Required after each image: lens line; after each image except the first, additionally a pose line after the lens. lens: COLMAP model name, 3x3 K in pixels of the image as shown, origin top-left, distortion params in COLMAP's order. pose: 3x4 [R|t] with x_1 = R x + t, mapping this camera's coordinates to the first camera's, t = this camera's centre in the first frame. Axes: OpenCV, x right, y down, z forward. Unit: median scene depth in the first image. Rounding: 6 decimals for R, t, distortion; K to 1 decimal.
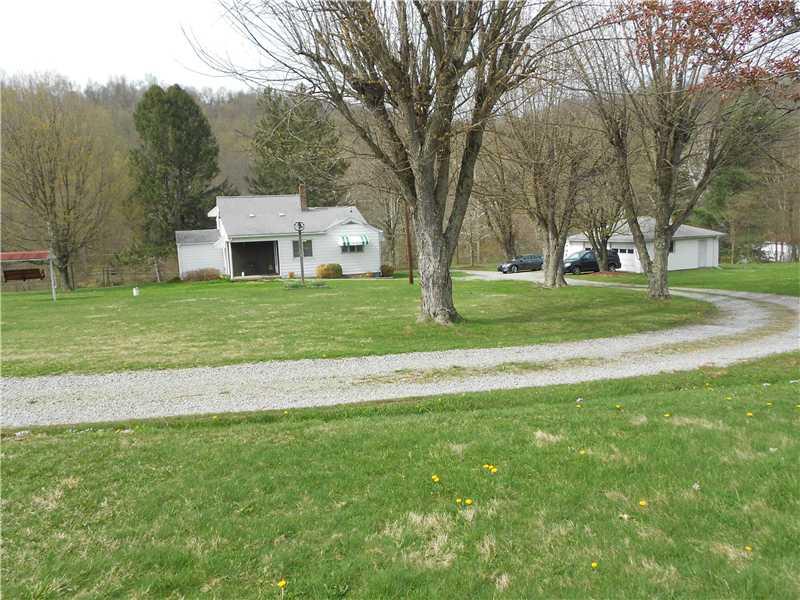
lens RADIAL K [[607.9, 0, 400.0], [0, 607.9, 300.0], [0, 0, 1]] dist [-0.028655, 0.000418]
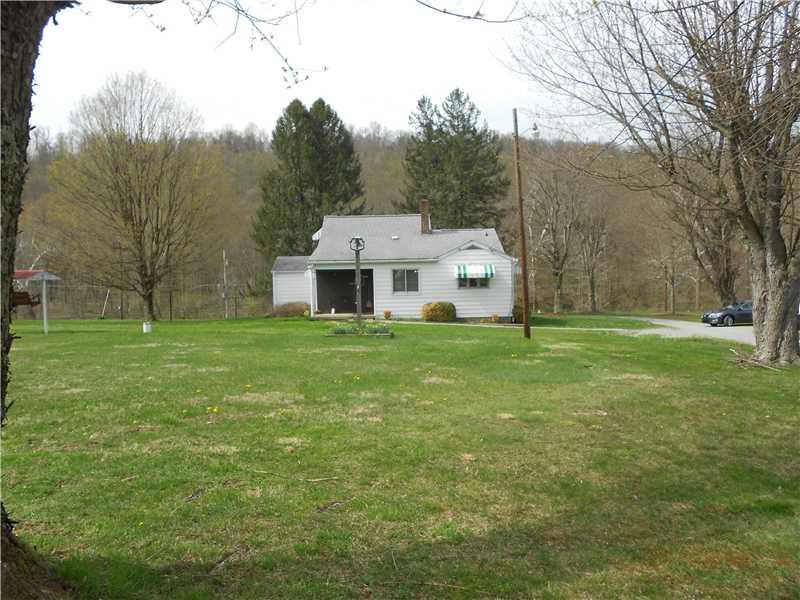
lens RADIAL K [[607.9, 0, 400.0], [0, 607.9, 300.0], [0, 0, 1]] dist [-0.028655, 0.000418]
pose [[0.939899, 0.036426, -0.339503, 0.086880], [-0.058541, 0.996762, -0.055124, -0.018525], [0.336395, 0.071686, 0.938988, 0.290304]]
